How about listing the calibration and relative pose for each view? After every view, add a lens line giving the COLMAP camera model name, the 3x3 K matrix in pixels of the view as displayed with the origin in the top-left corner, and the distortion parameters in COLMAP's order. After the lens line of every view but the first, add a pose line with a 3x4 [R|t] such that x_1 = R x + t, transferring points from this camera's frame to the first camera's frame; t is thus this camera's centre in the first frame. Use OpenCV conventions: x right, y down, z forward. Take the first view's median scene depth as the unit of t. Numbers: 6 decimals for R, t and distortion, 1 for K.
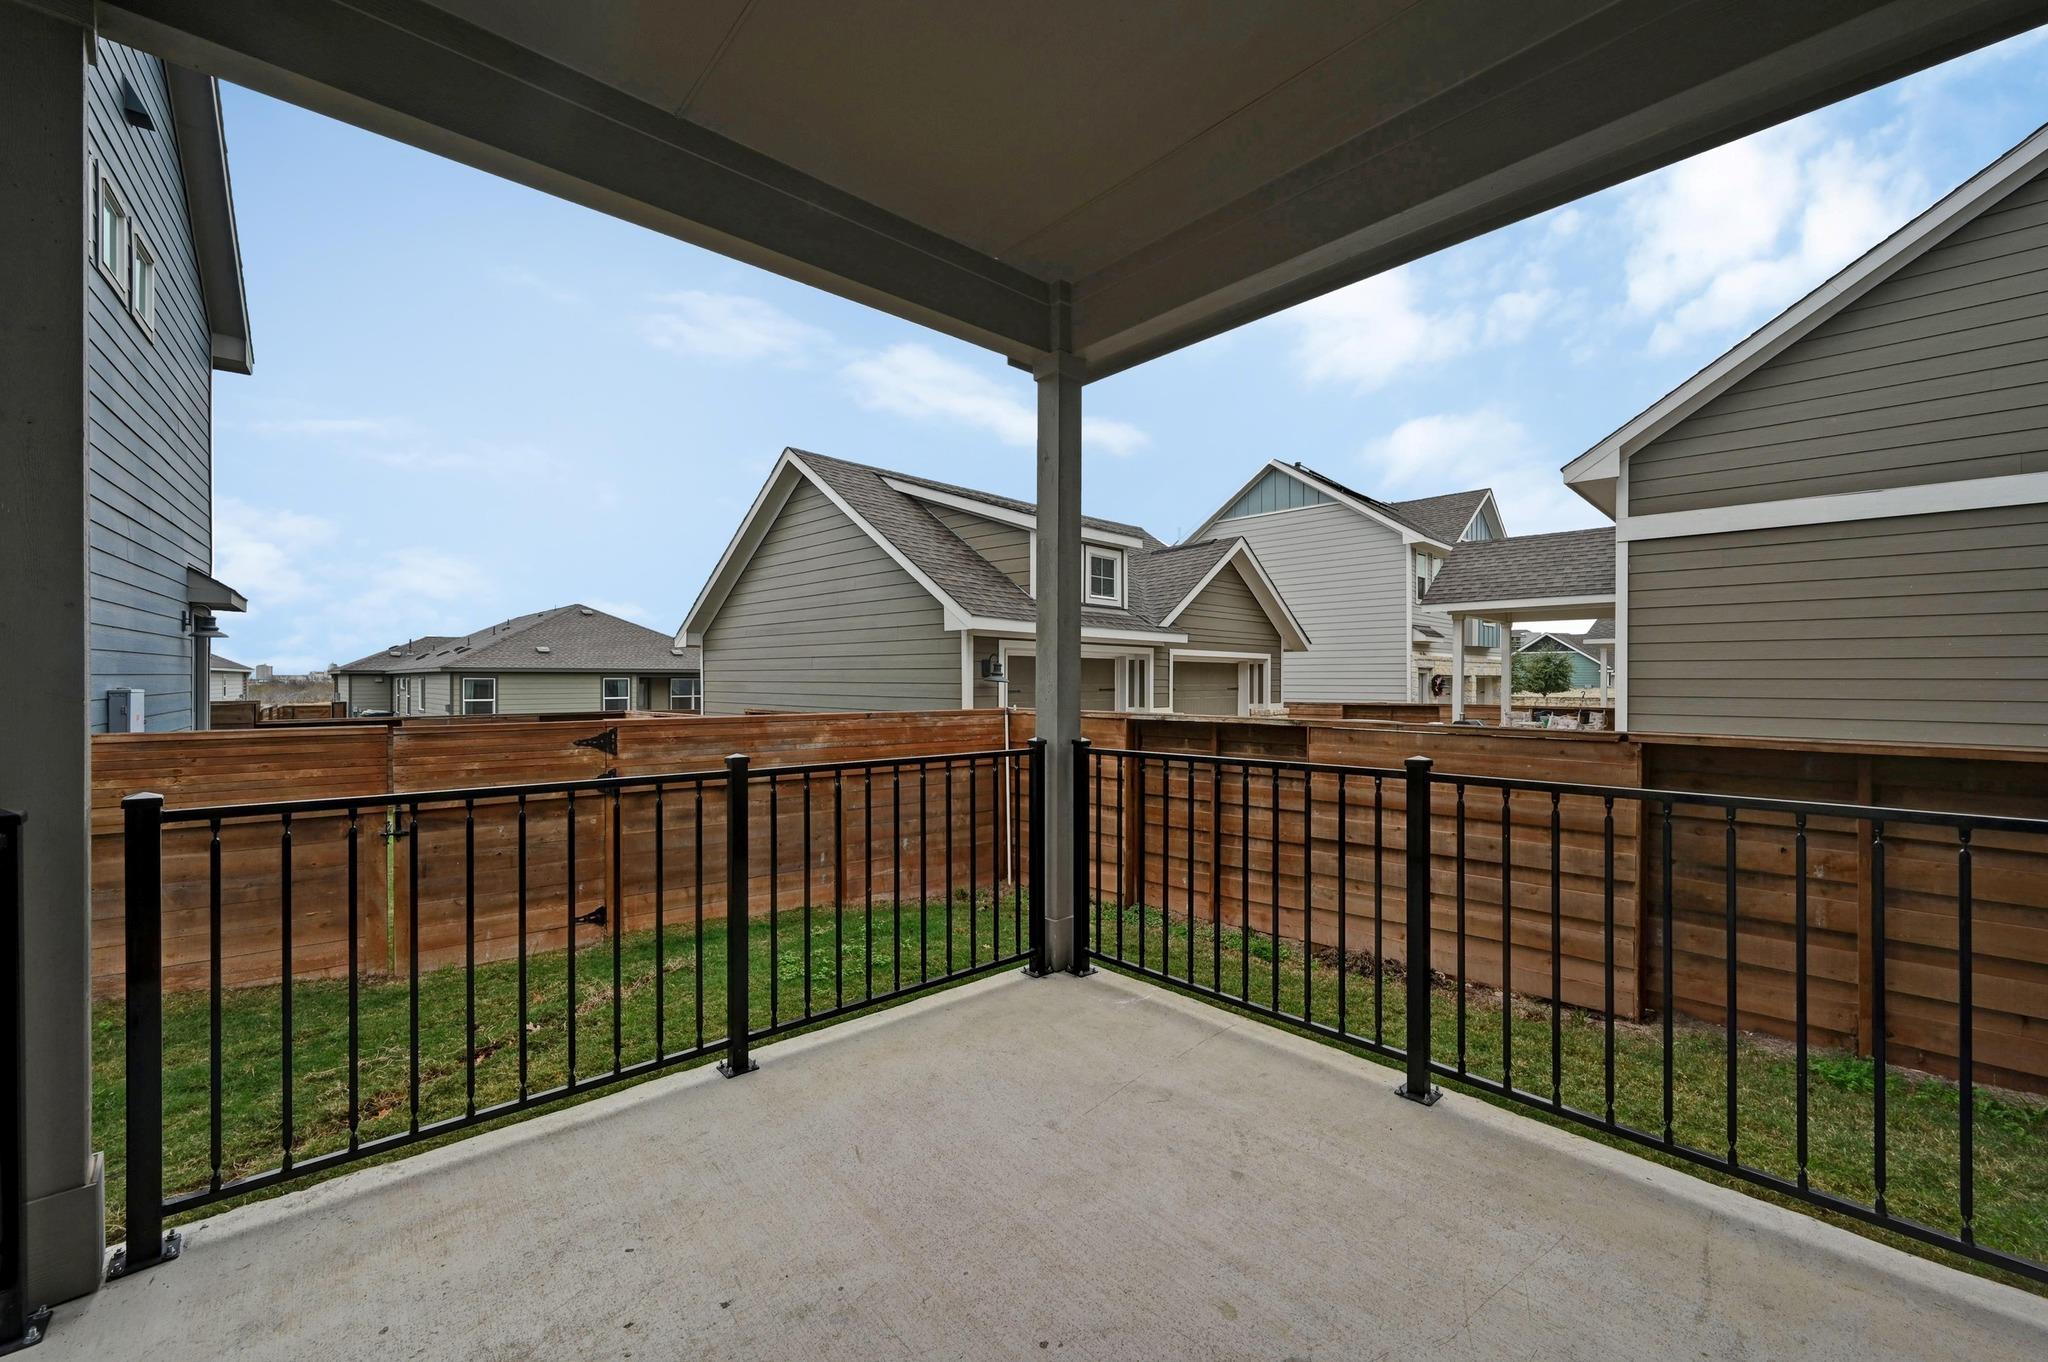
lens RADIAL K [[813.9, 0, 1025.7], [0, 813.9, 684.5], [0, 0, 1]] dist [-0.000798, 0.000976]
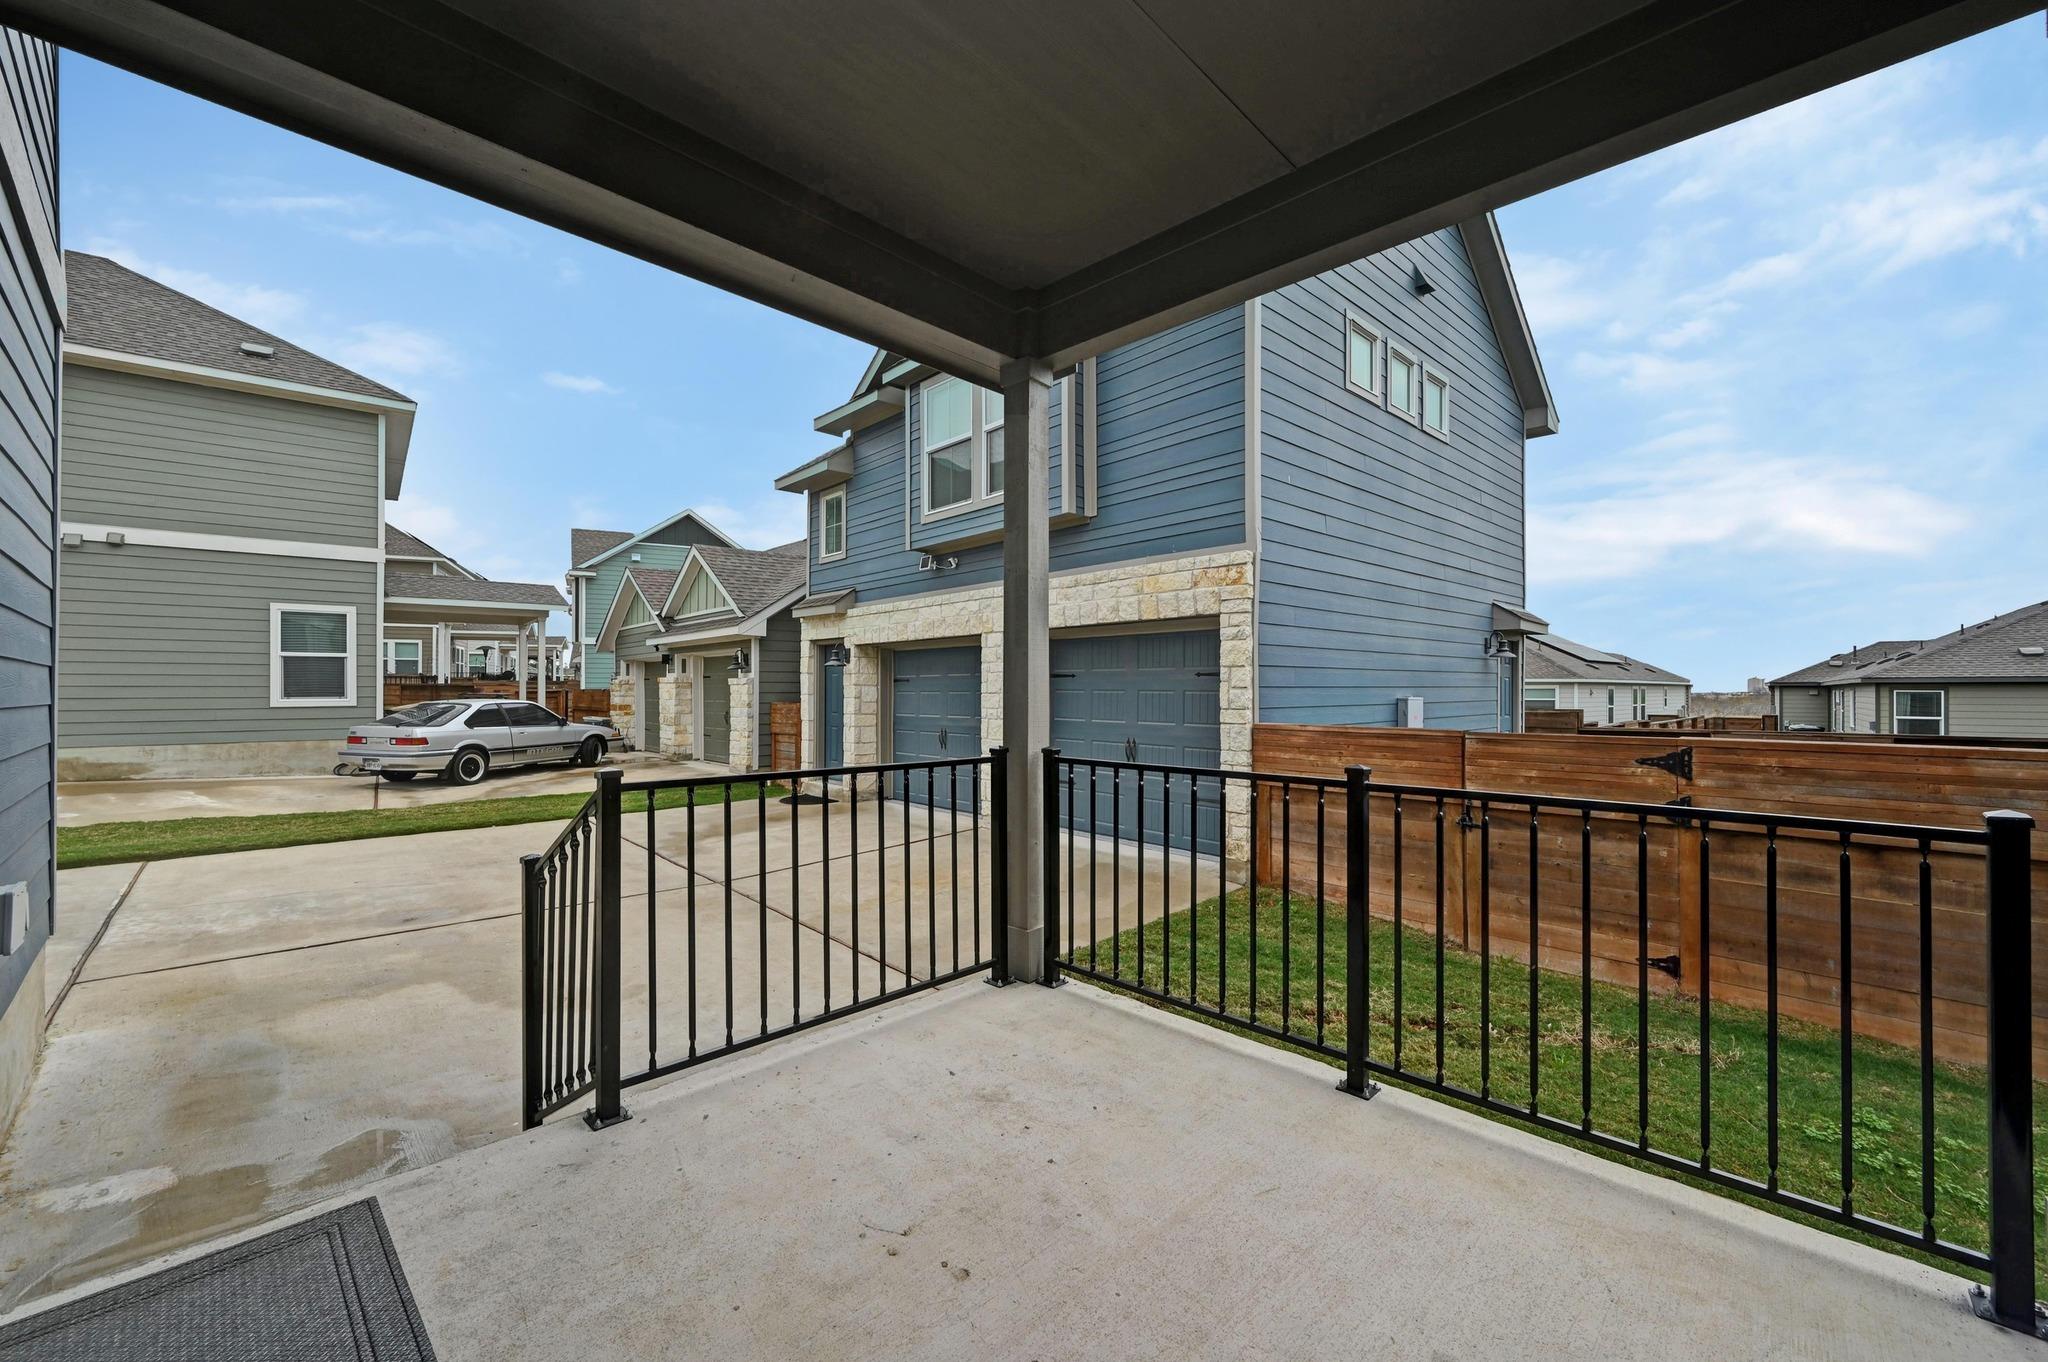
lens RADIAL K [[813.9, 0, 1025.8], [0, 813.9, 675.9], [0, 0, 1]] dist [-0.000798, 0.000976]
pose [[0.070962, -0.018311, -0.997311, 0.294713], [-0.008355, 0.999786, -0.018950, 0.001143], [0.997444, 0.009677, 0.070794, 0.265595]]
